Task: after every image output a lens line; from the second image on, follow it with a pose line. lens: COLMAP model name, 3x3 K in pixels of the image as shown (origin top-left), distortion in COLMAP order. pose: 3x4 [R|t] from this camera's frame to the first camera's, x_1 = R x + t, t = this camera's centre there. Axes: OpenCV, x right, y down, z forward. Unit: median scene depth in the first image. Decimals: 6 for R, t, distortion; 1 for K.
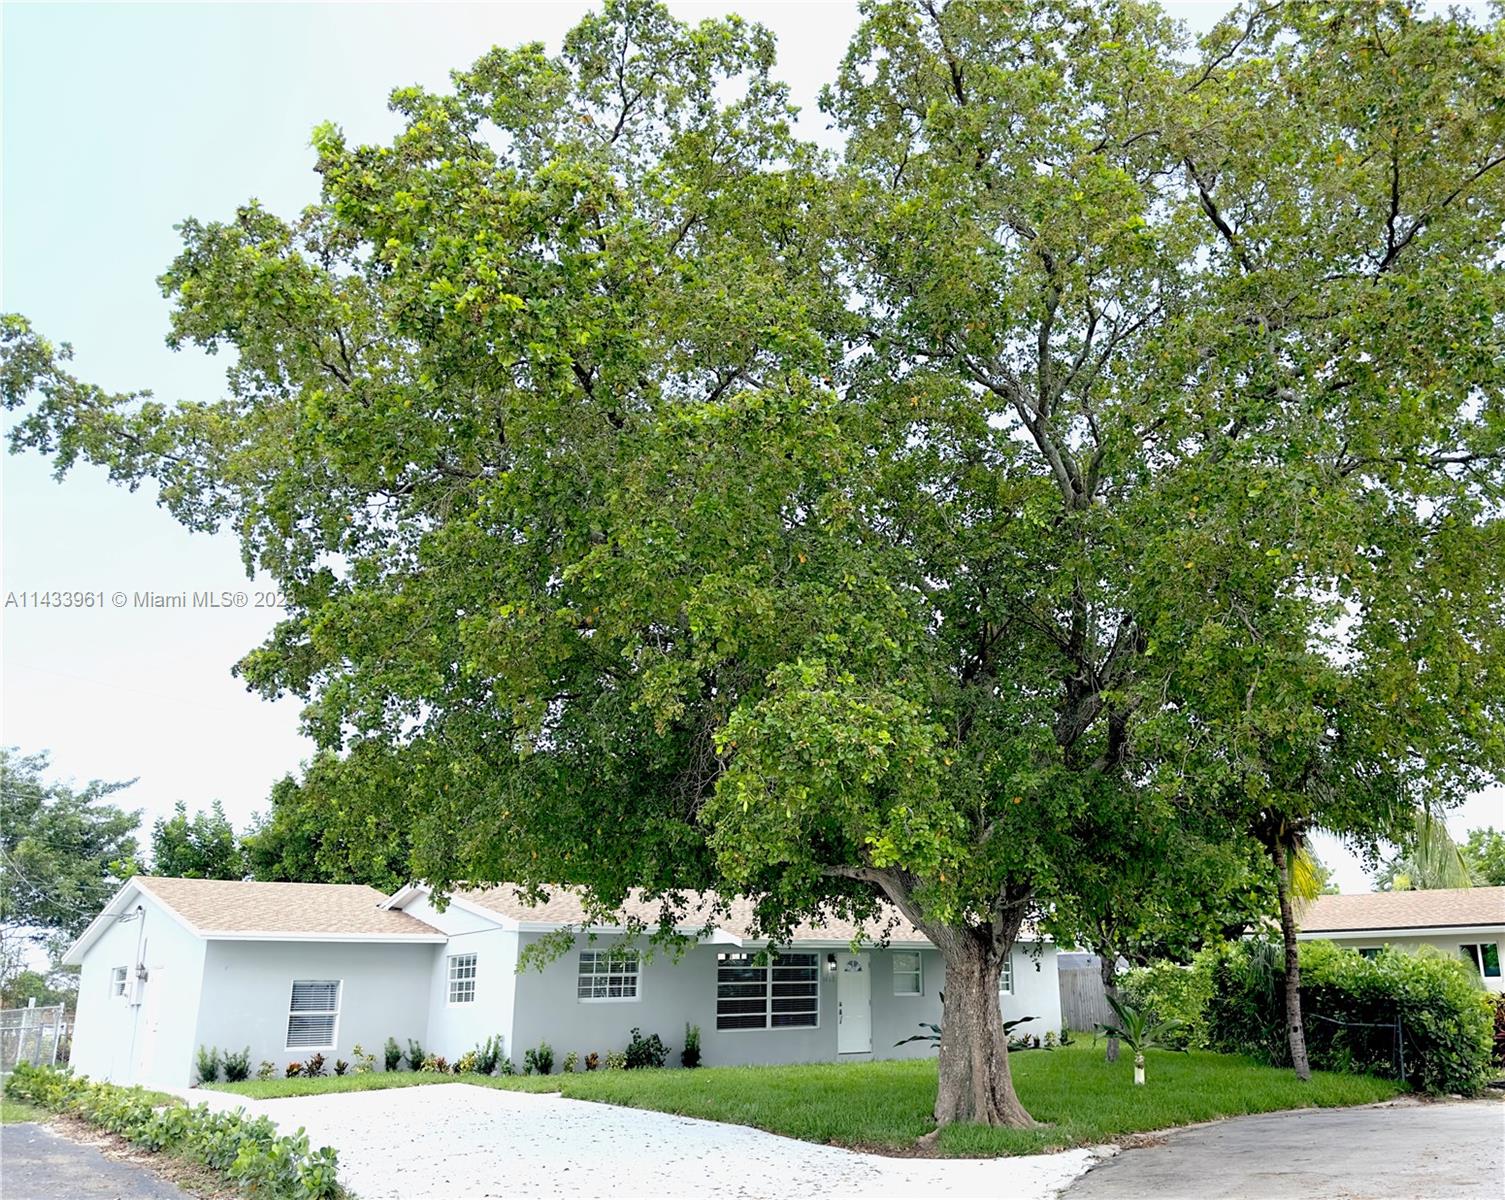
lens RADIAL K [[1320.2, 0, 892.7], [0, 1320.2, 631.3], [0, 0, 1]] dist [0.066388, -0.089285]
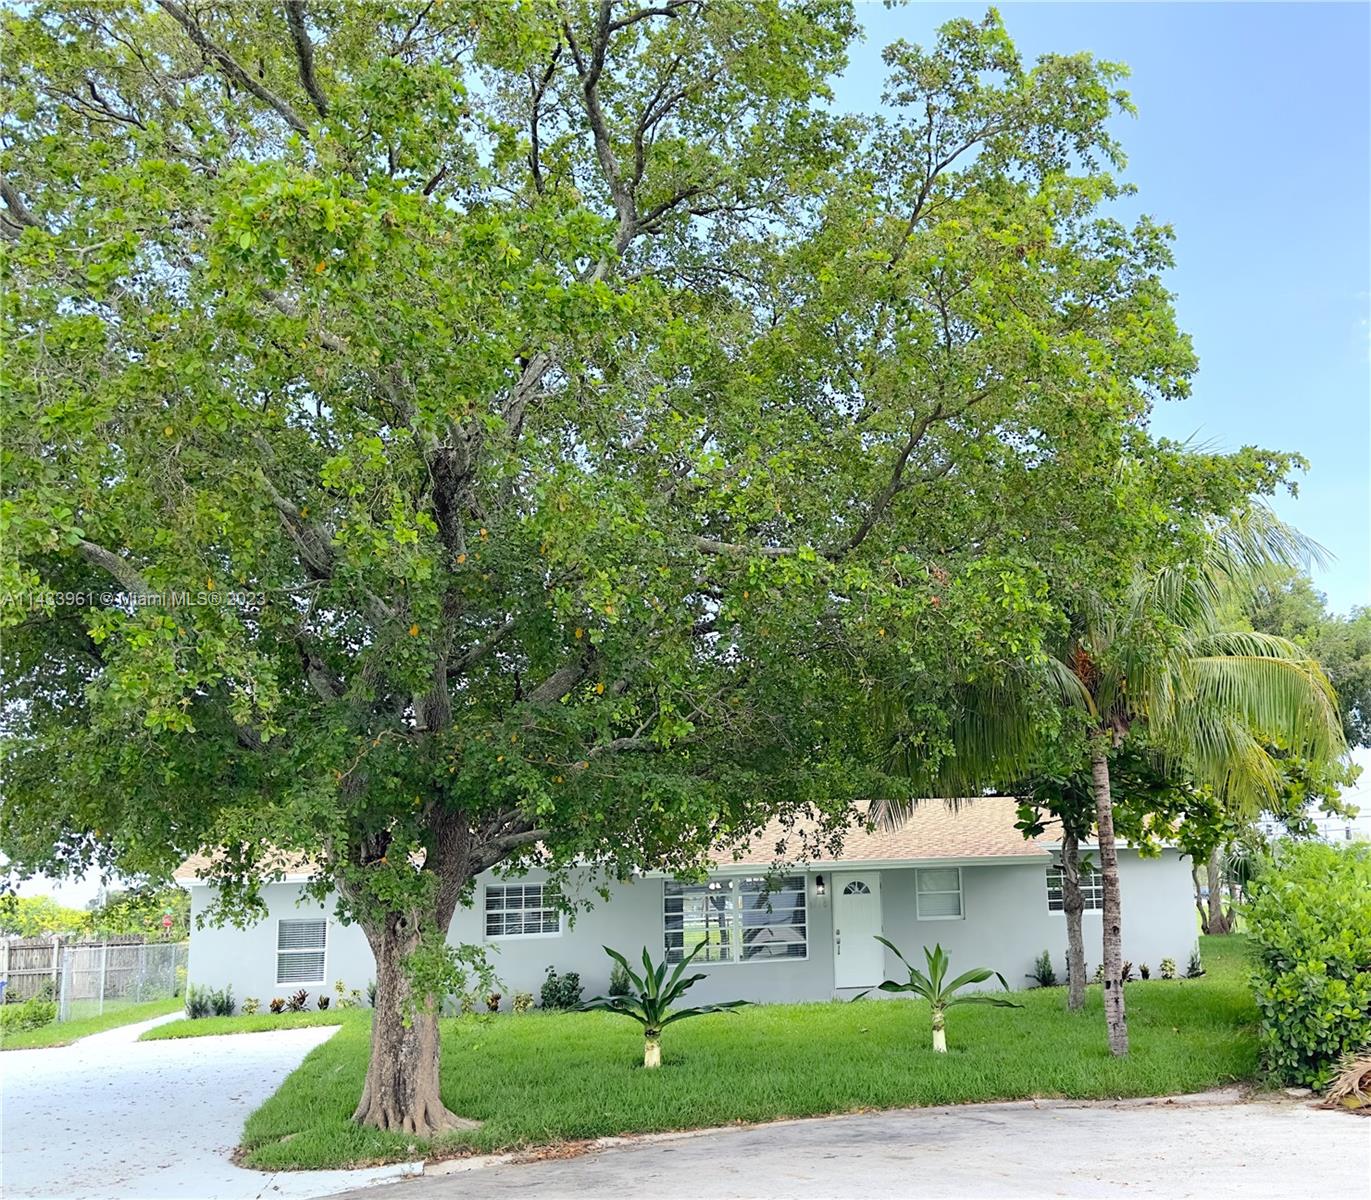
lens RADIAL K [[1425.6, 0, 862.4], [0, 1425.6, 613.8], [0, 0, 1]] dist [0.064561, 0.000000]
pose [[0.876957, -0.107687, -0.468349, 0.528607], [0.148865, 0.987506, 0.051685, 0.039436], [0.456931, -0.115046, 0.882031, 0.263332]]
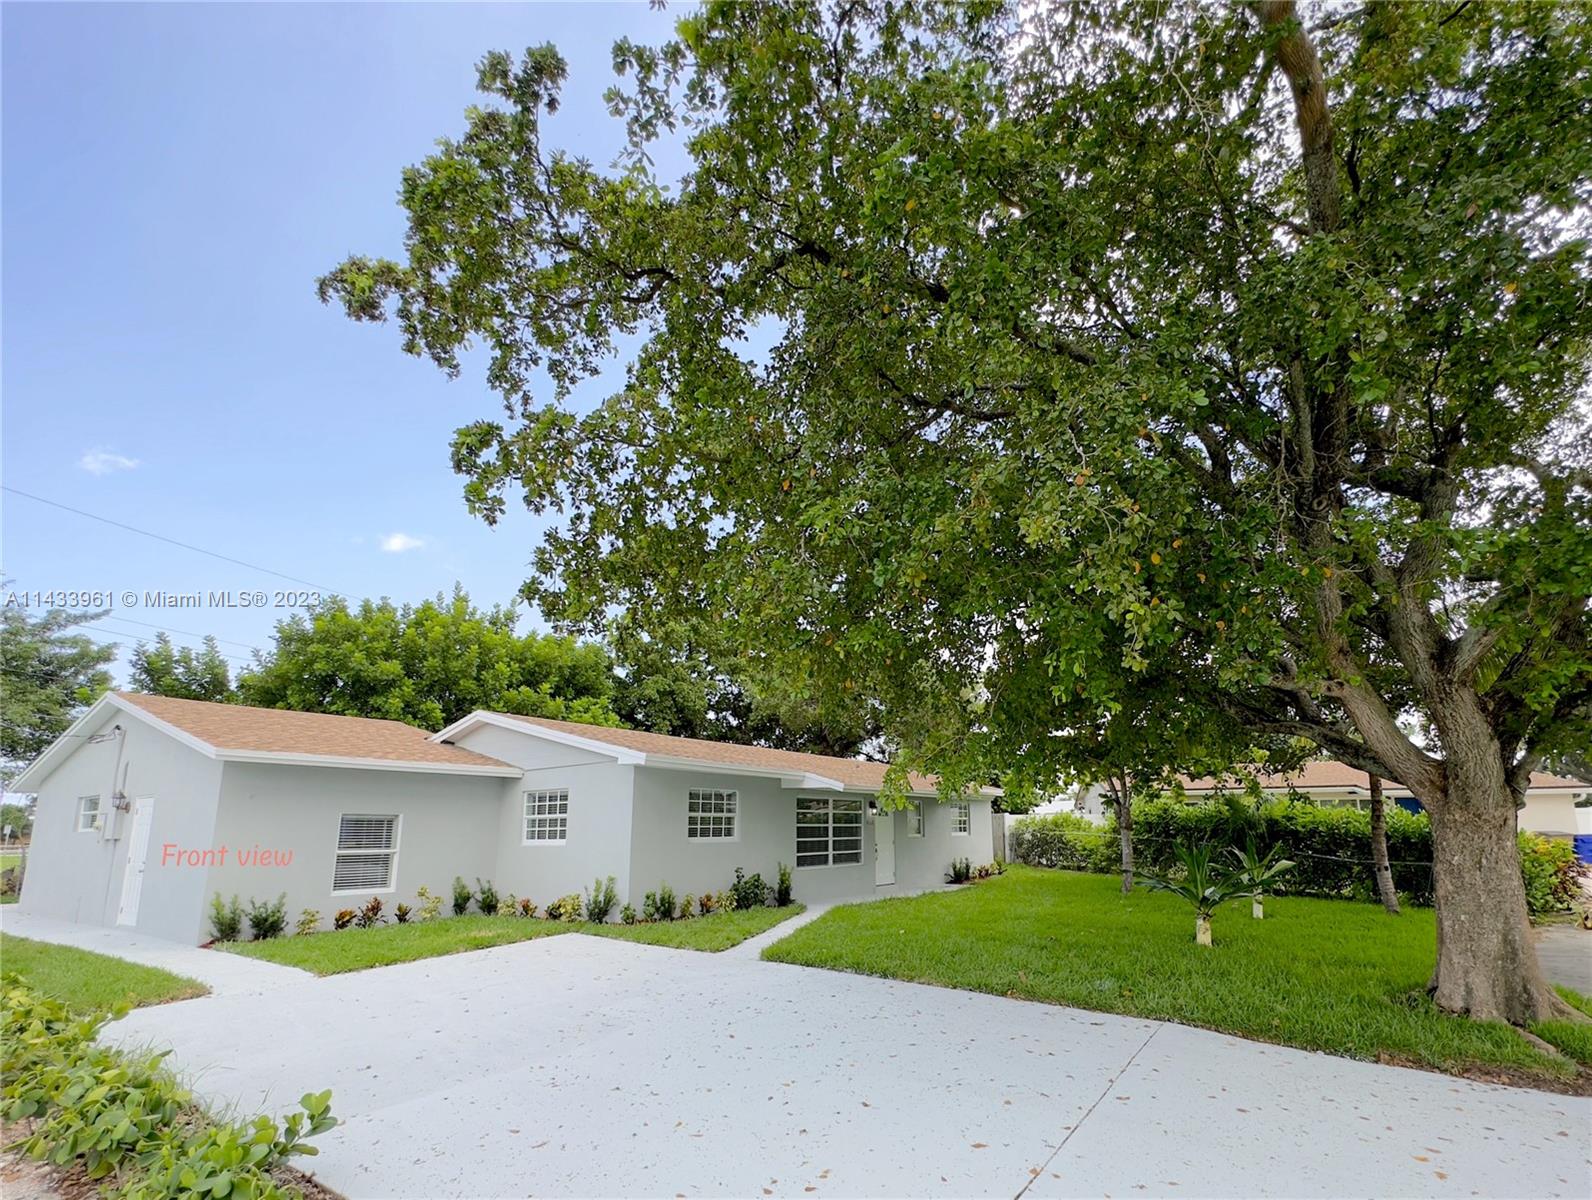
lens RADIAL K [[750.3, 0, 875.6], [0, 750.3, 689.0], [0, 0, 1]] dist [-0.002749, 0.000642]
pose [[0.956979, 0.061167, 0.283637, -0.282023], [-0.083939, 0.994091, 0.068828, 0.129301], [-0.277751, -0.089675, 0.956458, 0.487883]]
